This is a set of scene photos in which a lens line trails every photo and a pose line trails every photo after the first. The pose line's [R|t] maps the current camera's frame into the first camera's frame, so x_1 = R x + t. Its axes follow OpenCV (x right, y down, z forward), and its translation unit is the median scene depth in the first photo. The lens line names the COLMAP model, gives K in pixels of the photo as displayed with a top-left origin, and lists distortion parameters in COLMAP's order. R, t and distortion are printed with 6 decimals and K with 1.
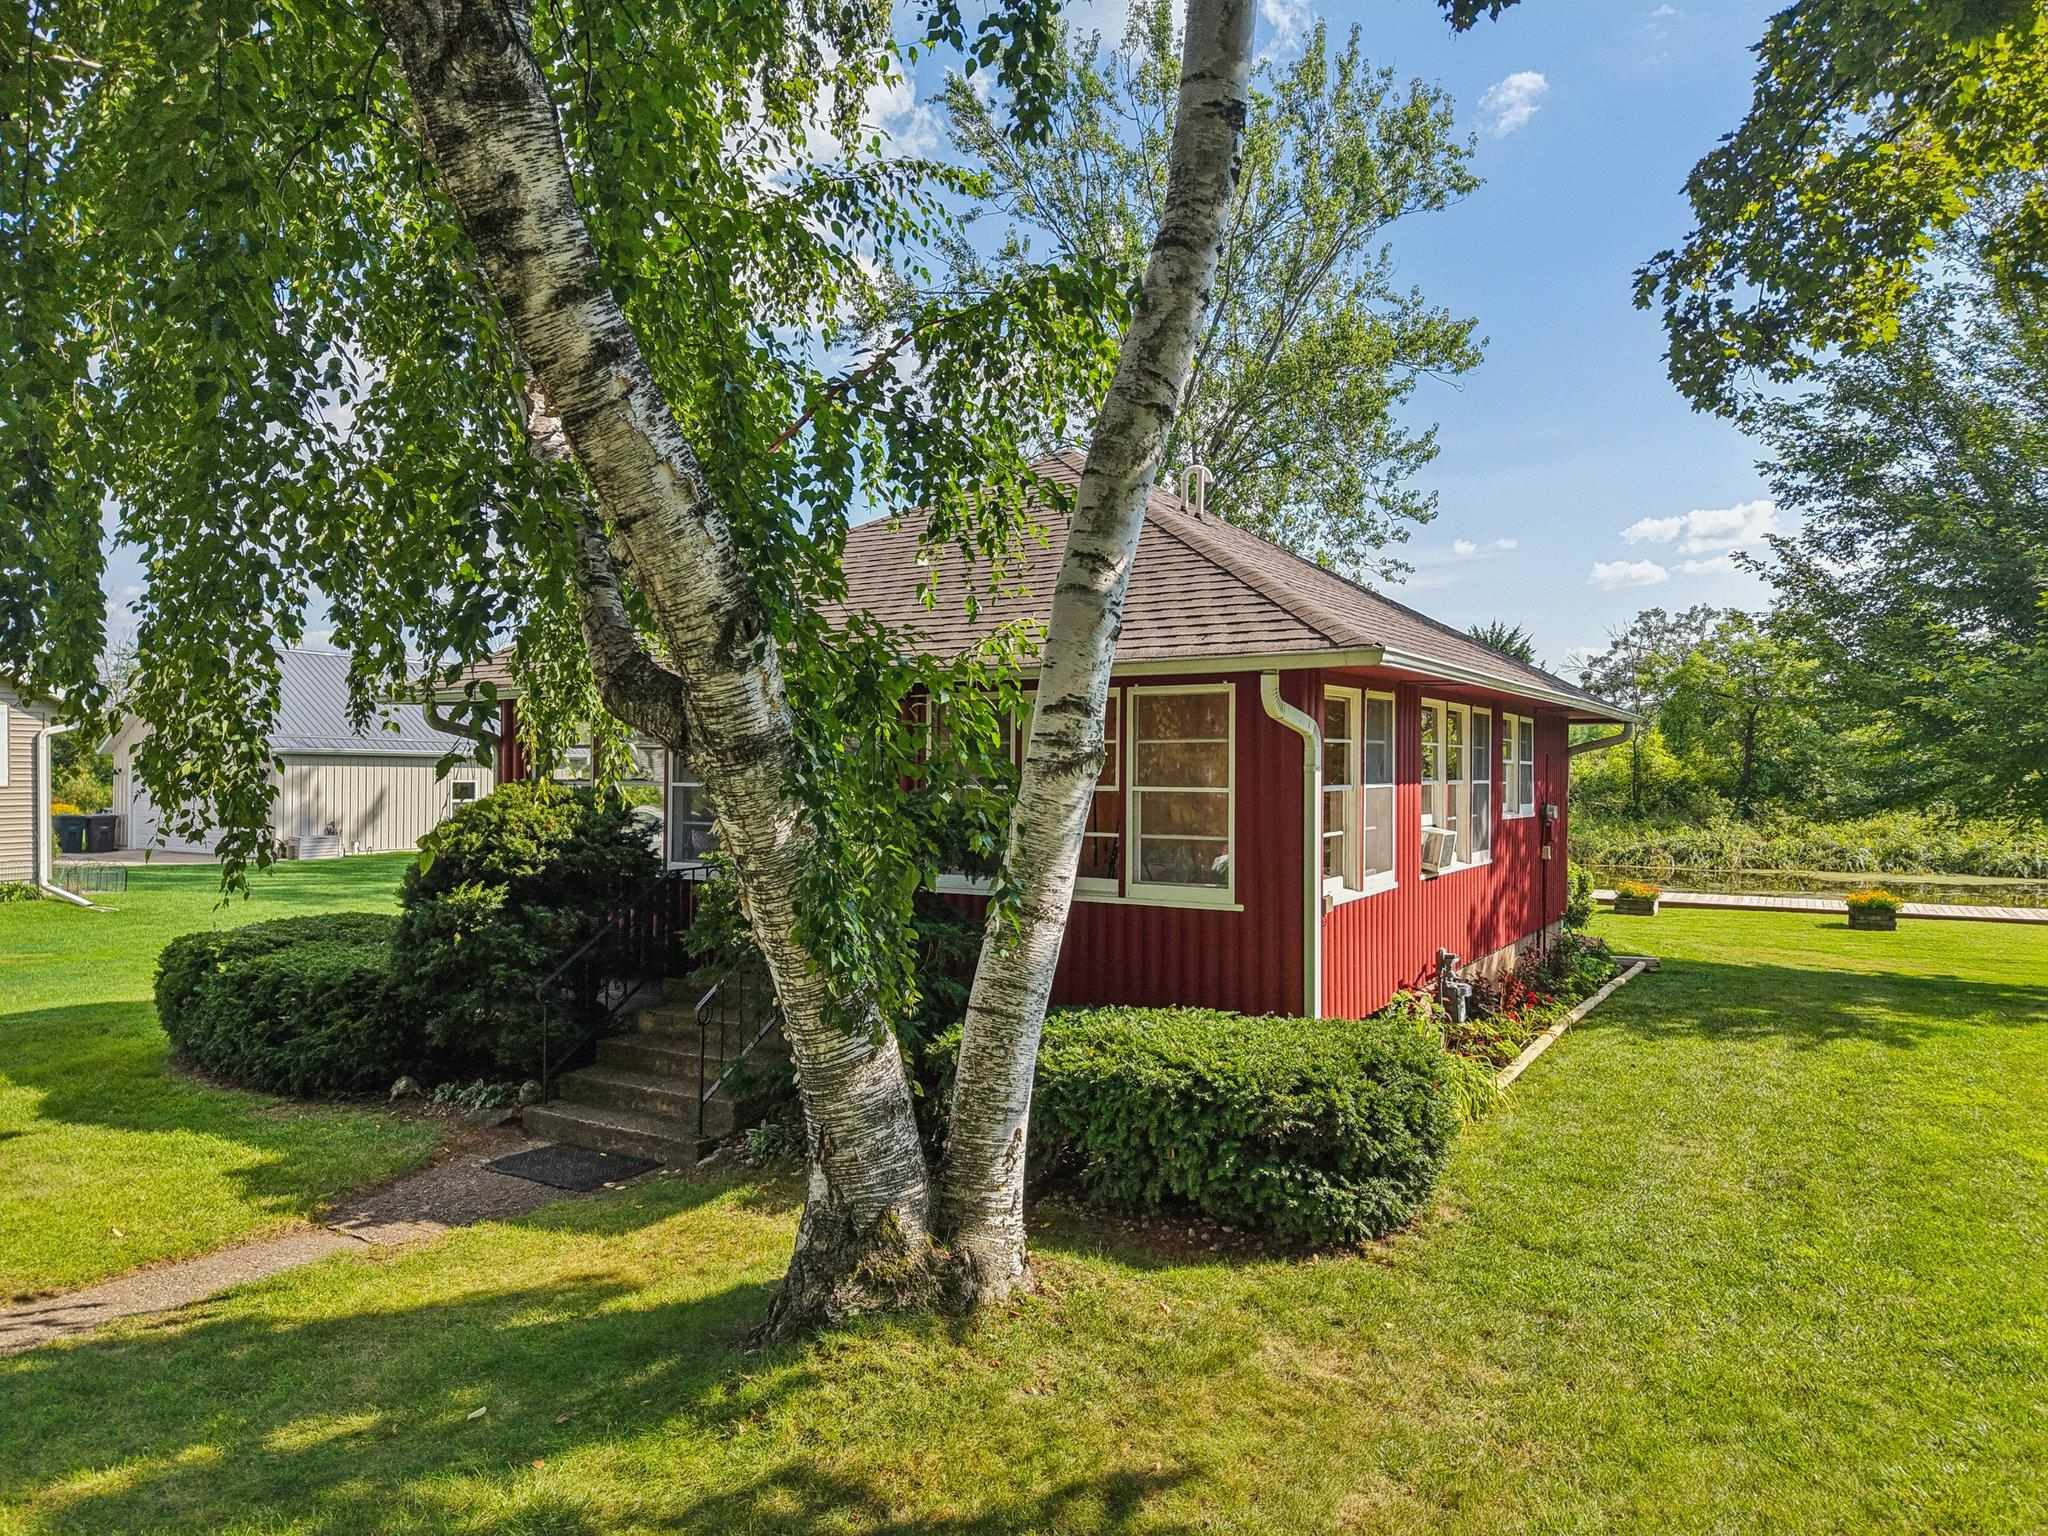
lens RADIAL K [[1368.7, 0, 1022.0], [0, 1368.7, 767.8], [0, 0, 1]] dist [0.019077, -0.009924]
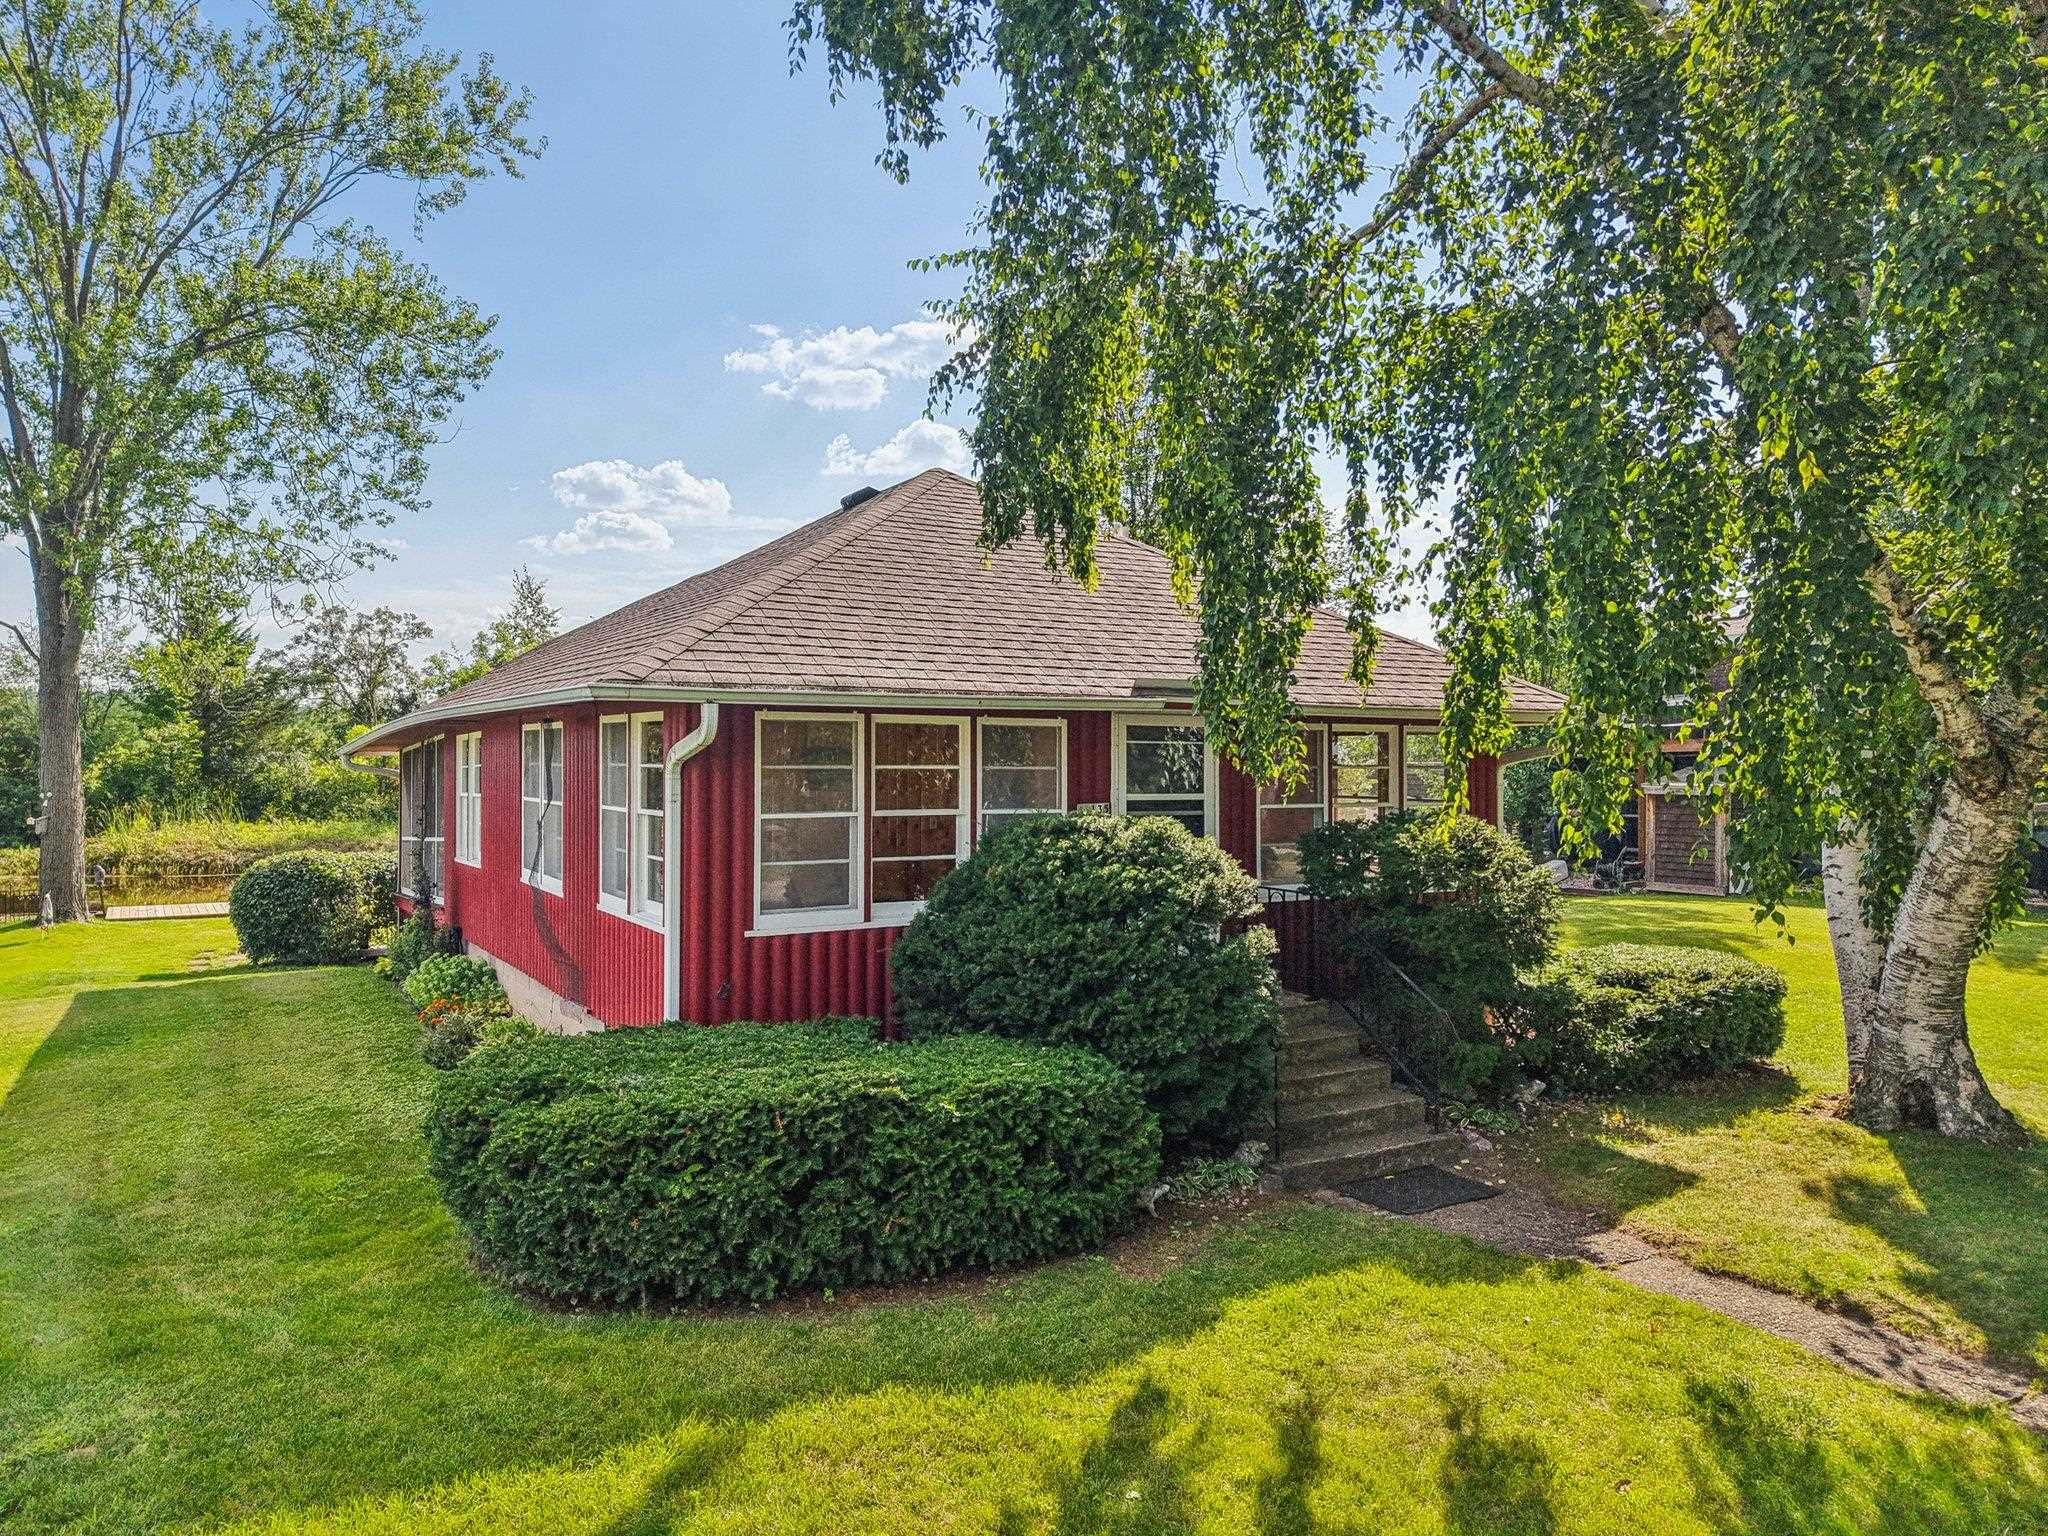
lens RADIAL K [[1368.7, 0, 1018.0], [0, 1368.7, 765.3], [0, 0, 1]] dist [0.019077, -0.009924]
pose [[0.447817, -0.002270, 0.894122, -1.552449], [0.000535, 0.999997, 0.002270, -0.028693], [-0.894125, -0.000538, 0.447817, 0.920480]]
